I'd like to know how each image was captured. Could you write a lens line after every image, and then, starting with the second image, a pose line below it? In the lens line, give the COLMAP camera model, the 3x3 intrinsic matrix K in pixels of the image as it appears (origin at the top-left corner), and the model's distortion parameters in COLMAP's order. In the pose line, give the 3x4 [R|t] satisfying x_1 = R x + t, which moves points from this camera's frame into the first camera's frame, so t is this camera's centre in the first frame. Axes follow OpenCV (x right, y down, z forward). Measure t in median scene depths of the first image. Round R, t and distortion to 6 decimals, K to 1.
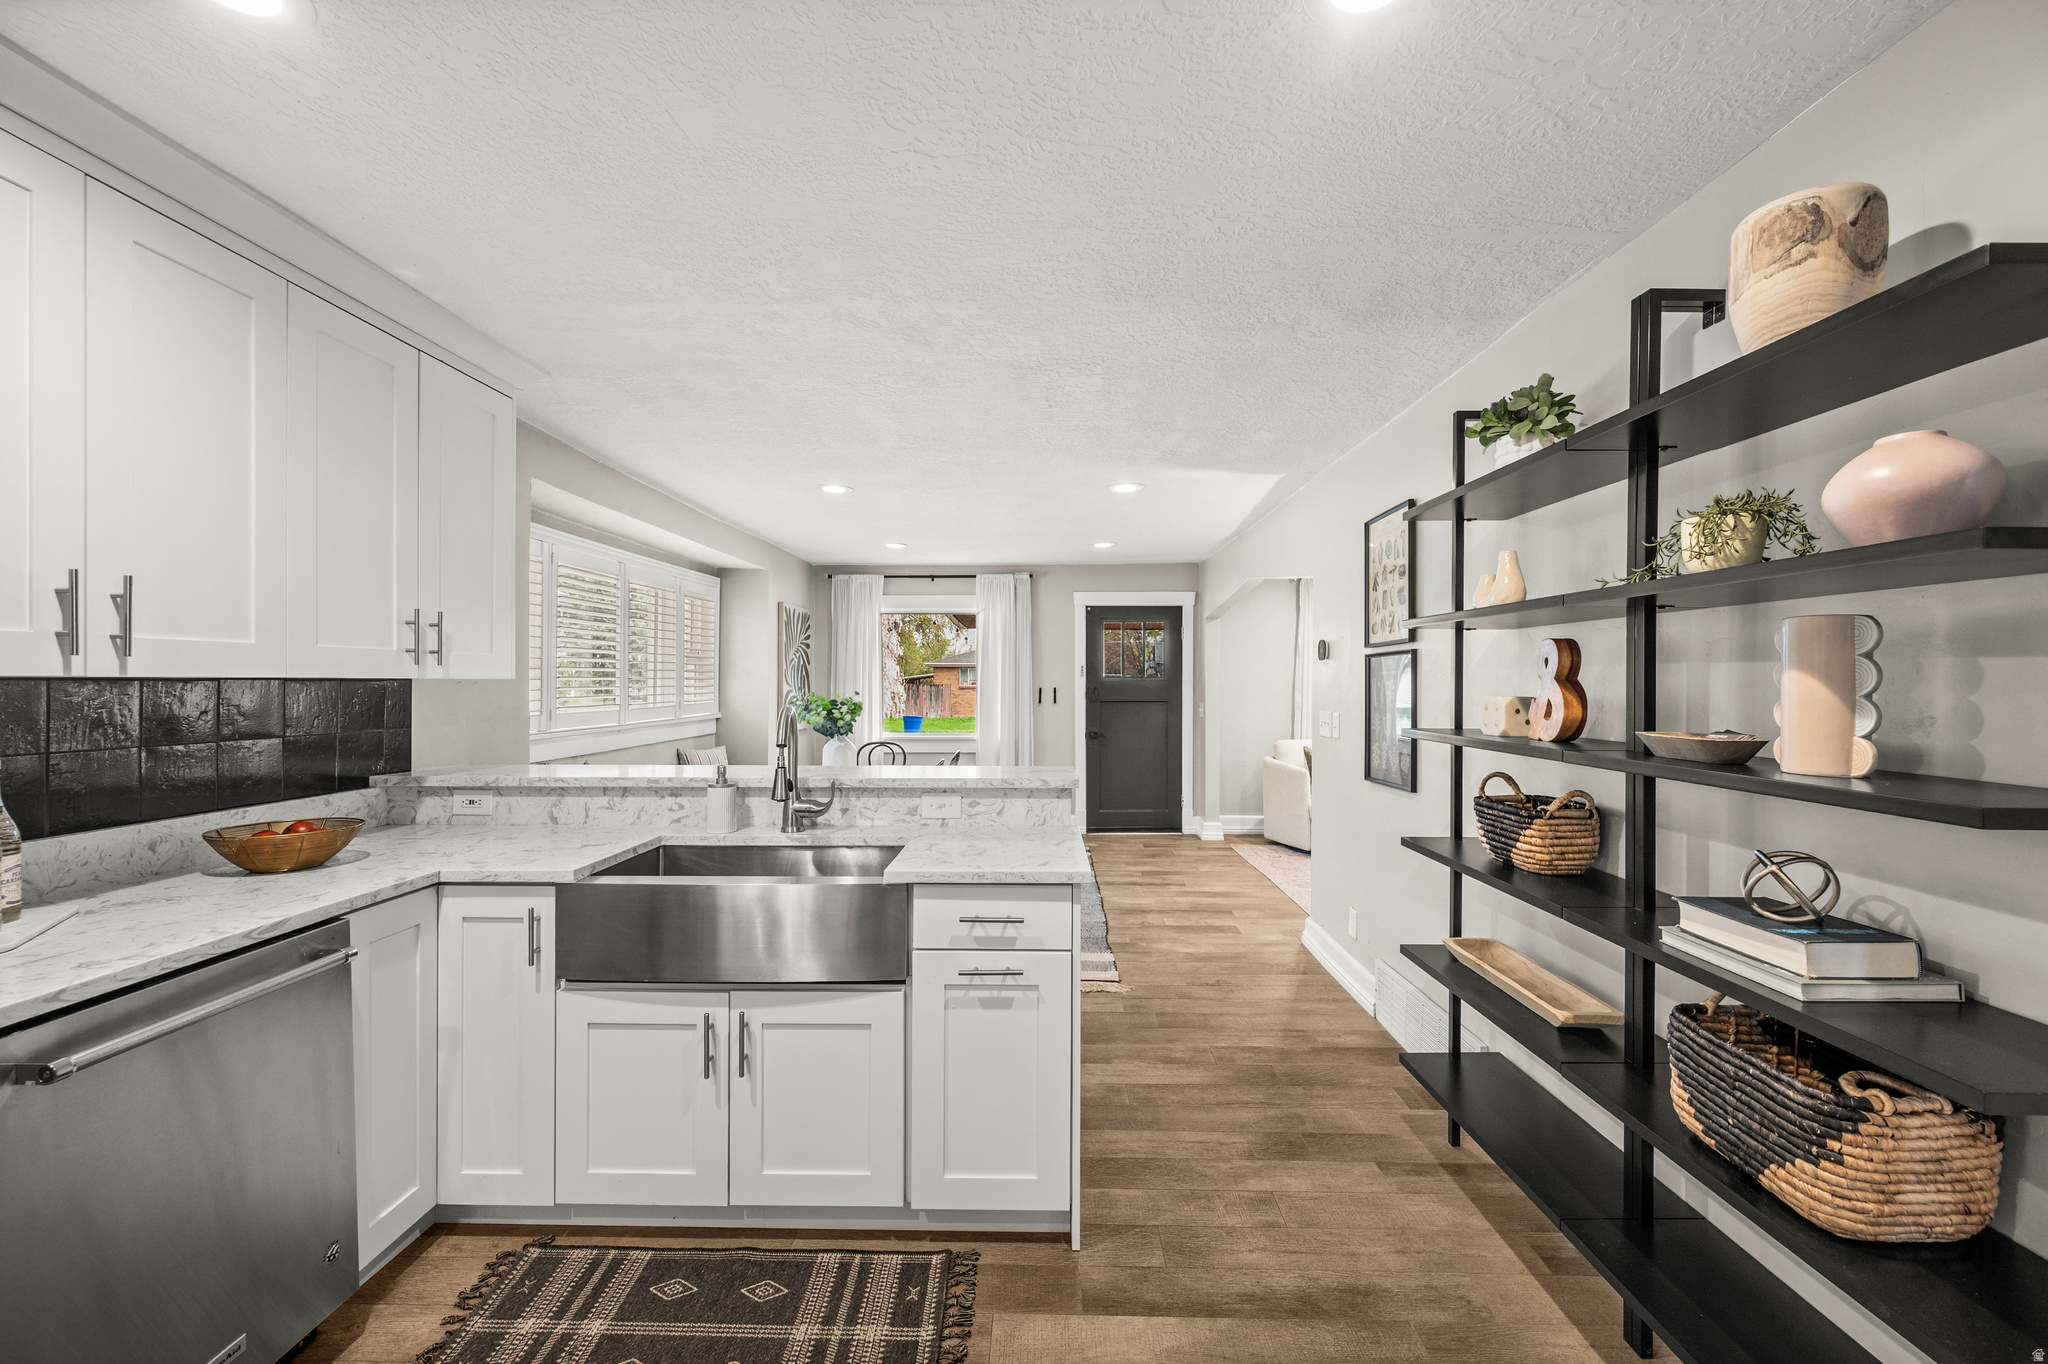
lens RADIAL K [[833.3, 0, 1021.0], [0, 833.3, 683.8], [0, 0, 1]] dist [0.000357, 0.000017]
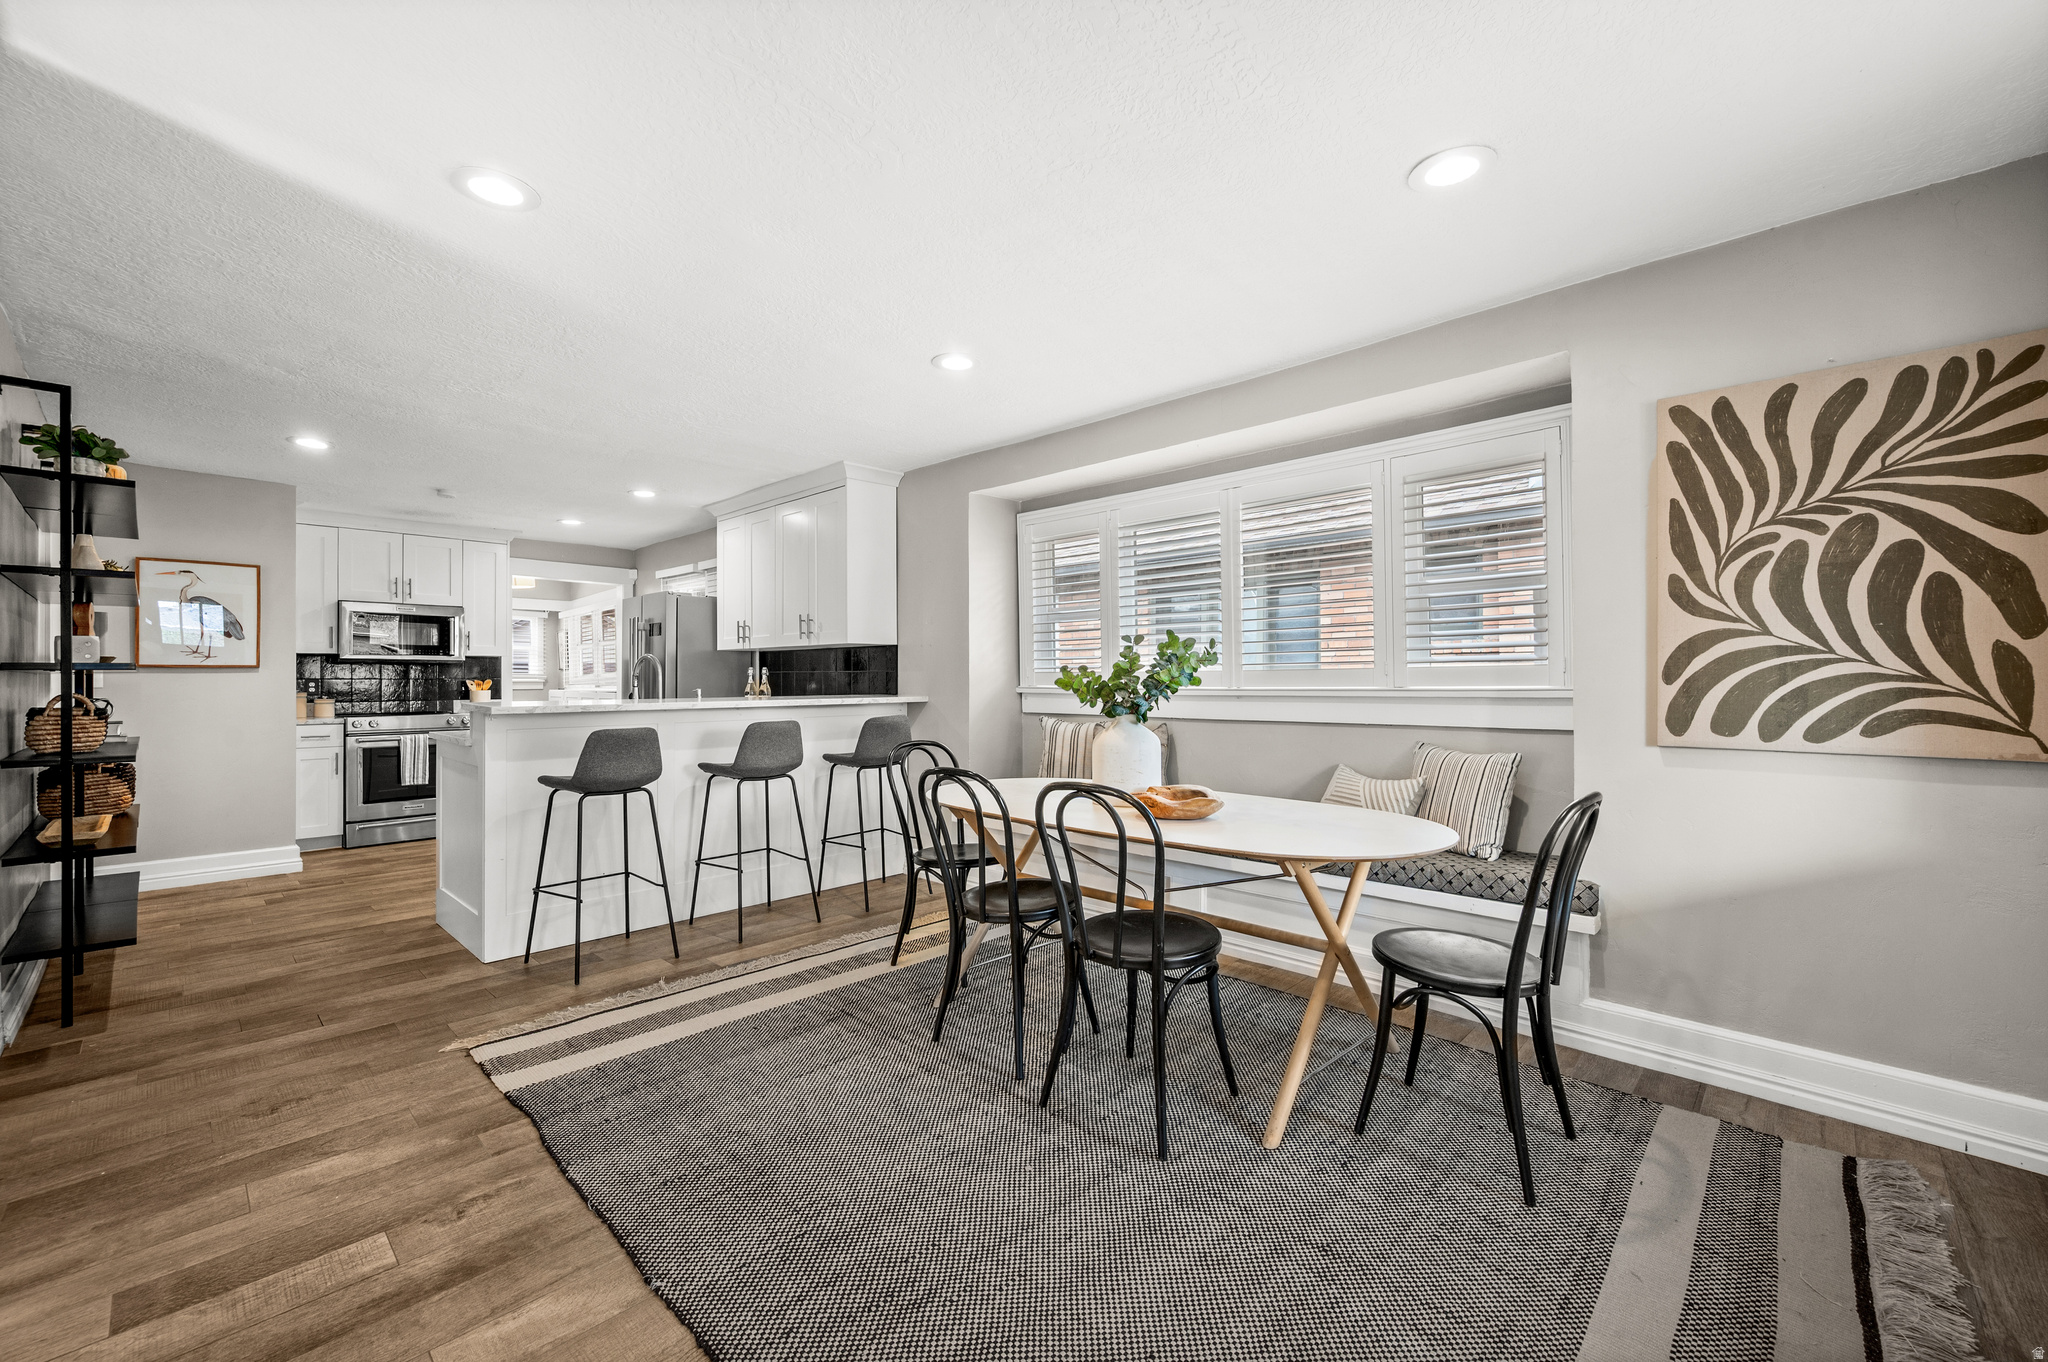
lens RADIAL K [[813.8, 0, 1015.7], [0, 813.8, 675.8], [0, 0, 1]] dist [-0.003644, -0.000242]
pose [[-0.670718, 0.006406, -0.741685, 0.283395], [0.007266, 0.999971, 0.002067, 0.049184], [0.741677, -0.004003, -0.670745, 1.637153]]
